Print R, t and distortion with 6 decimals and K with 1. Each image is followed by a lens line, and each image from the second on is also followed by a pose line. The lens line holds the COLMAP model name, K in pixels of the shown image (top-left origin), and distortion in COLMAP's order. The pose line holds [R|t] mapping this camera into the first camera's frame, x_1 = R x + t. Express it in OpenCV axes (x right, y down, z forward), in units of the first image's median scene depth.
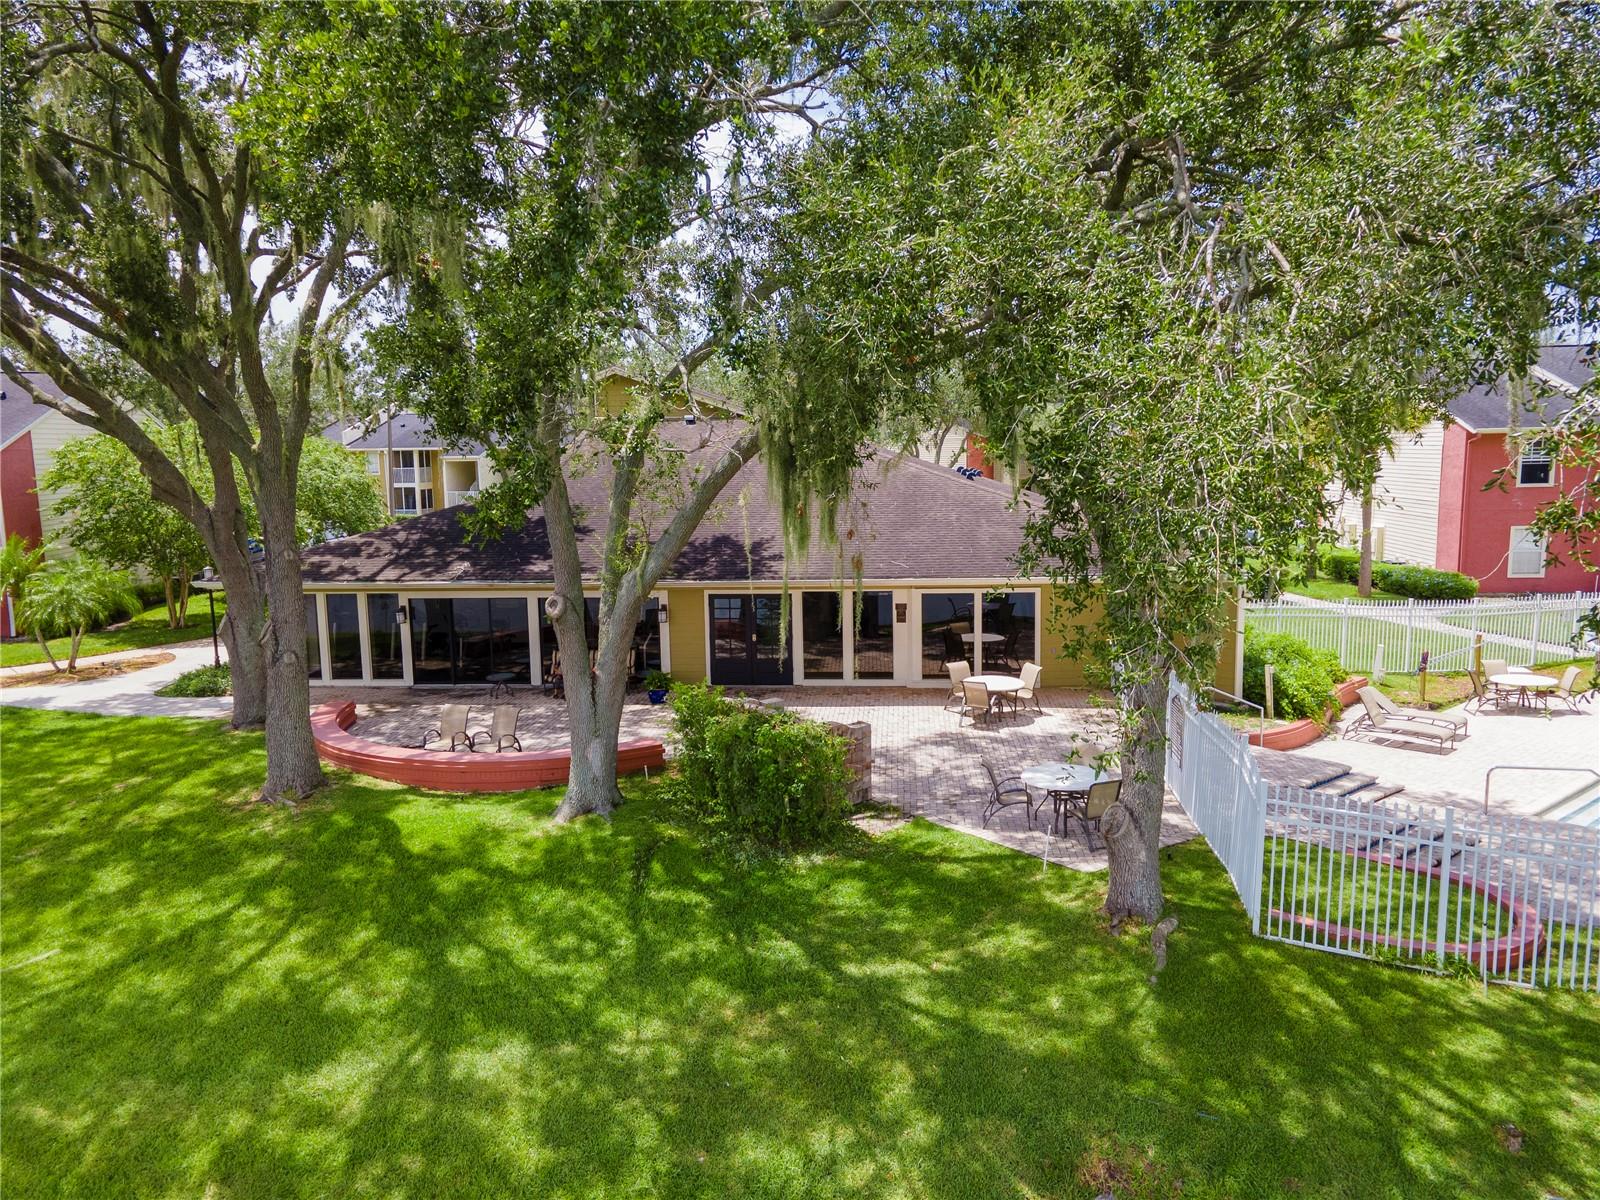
lens RADIAL K [[1135.8, 0, 800.0], [0, 1135.8, 600.0], [0, 0, 1]] dist [0.041262, 0.002646]
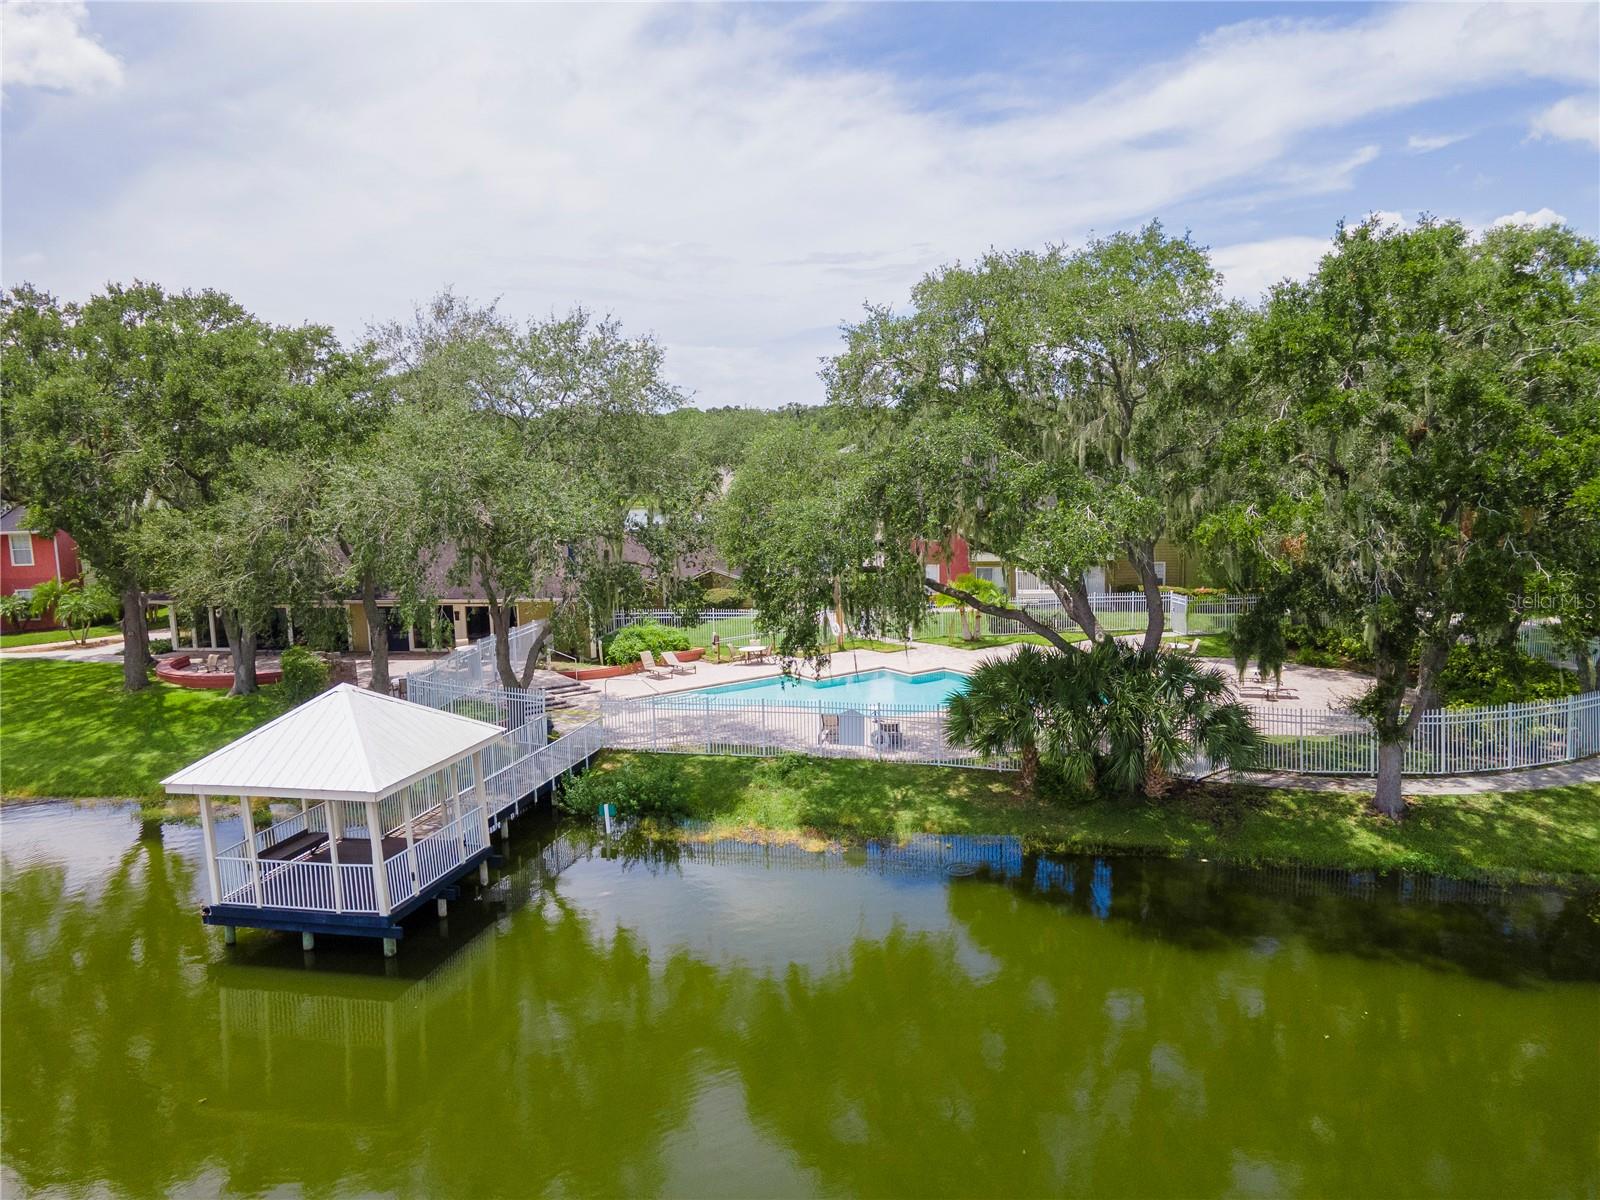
lens RADIAL K [[1166.9, 0, 810.5], [0, 1166.9, 602.2], [0, 0, 1]] dist [0.041561, 0.029980]
pose [[0.994832, 0.000480, -0.101533, 1.545350], [-0.000396, 1.000000, 0.000851, -0.024771], [0.101533, -0.000807, 0.994832, -1.705835]]
